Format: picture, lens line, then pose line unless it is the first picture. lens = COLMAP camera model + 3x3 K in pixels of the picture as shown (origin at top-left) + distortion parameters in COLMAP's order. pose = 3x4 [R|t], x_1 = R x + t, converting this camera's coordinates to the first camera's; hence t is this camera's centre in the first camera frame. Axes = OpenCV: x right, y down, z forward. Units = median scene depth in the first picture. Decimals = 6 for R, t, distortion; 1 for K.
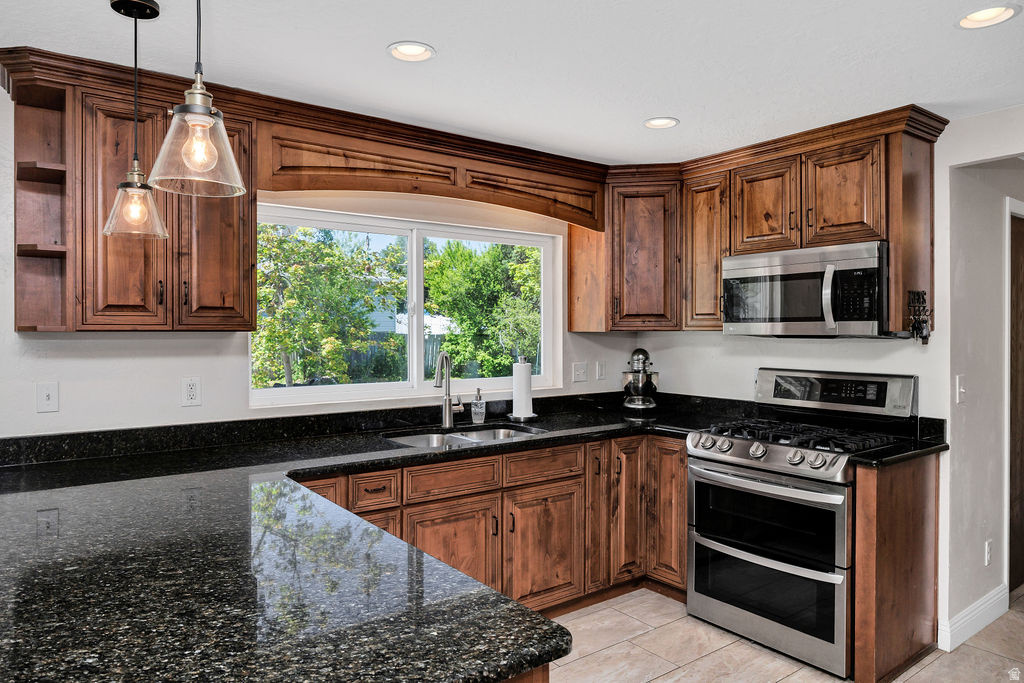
lens RADIAL K [[655.7, 0, 509.0], [0, 655.7, 332.8], [0, 0, 1]] dist [-0.004009, -0.005243]
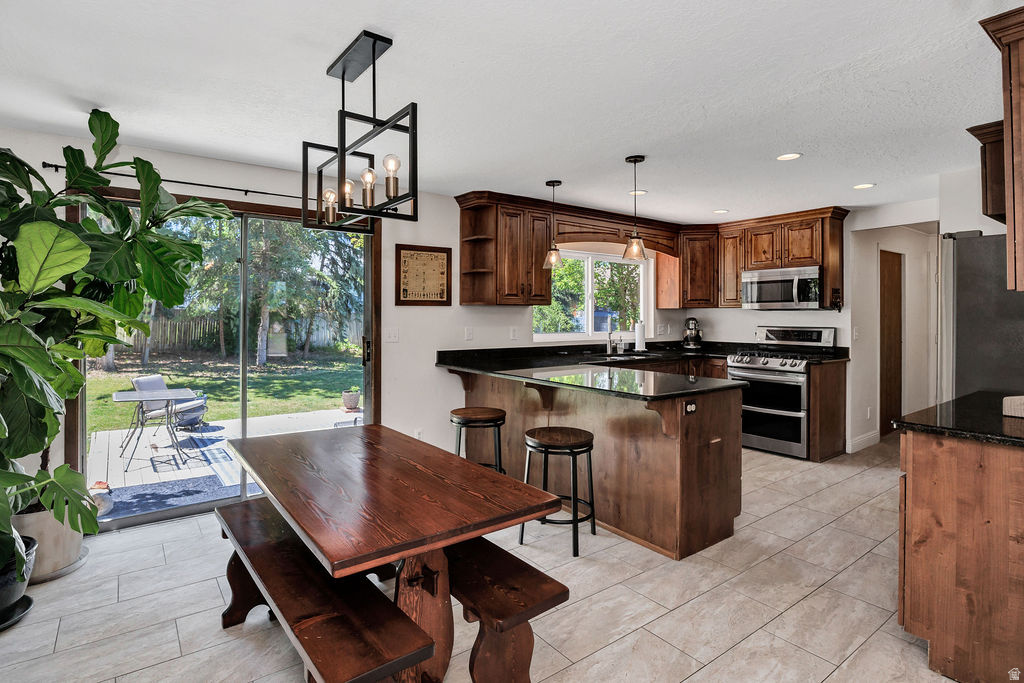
lens RADIAL K [[530.1, 0, 516.9], [0, 530.1, 315.7], [0, 0, 1]] dist [-0.001812, 0.000536]
pose [[0.999577, 0.000614, 0.029074, -0.447724], [-0.000506, 0.999993, -0.003708, 0.031276], [-0.029076, 0.003692, 0.999570, -0.670770]]
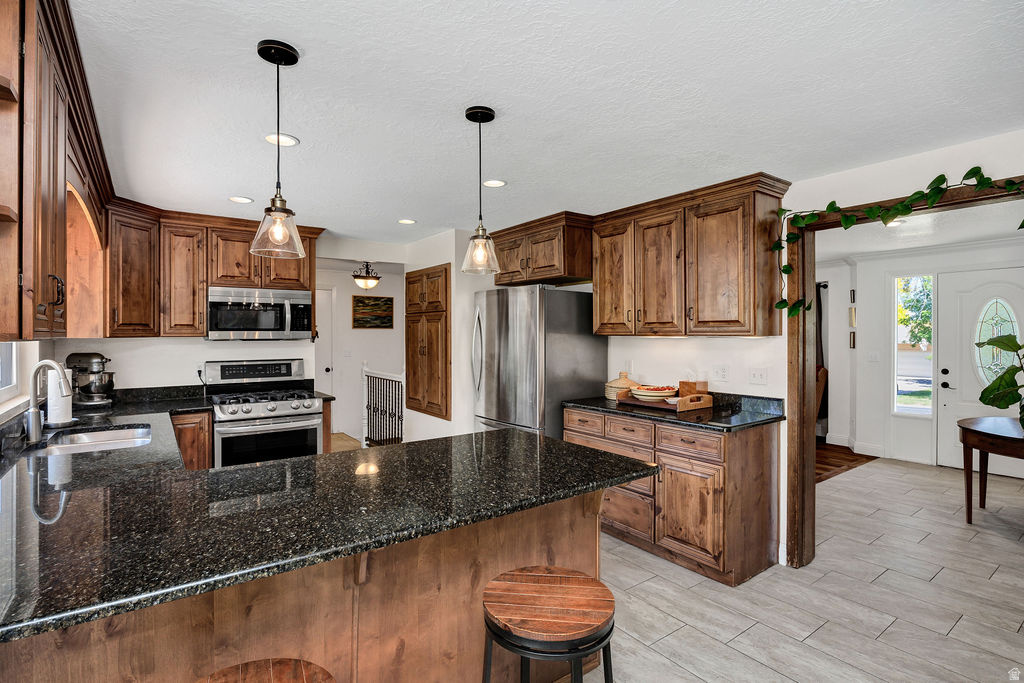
lens RADIAL K [[499.2, 0, 508.2], [0, 499.2, 335.6], [0, 0, 1]] dist [-0.004273, -0.000467]
pose [[0.006613, -0.004465, 0.999968, -0.826365], [0.005560, 0.999975, 0.004428, -0.007167], [-0.999963, 0.005531, 0.006637, 0.337871]]
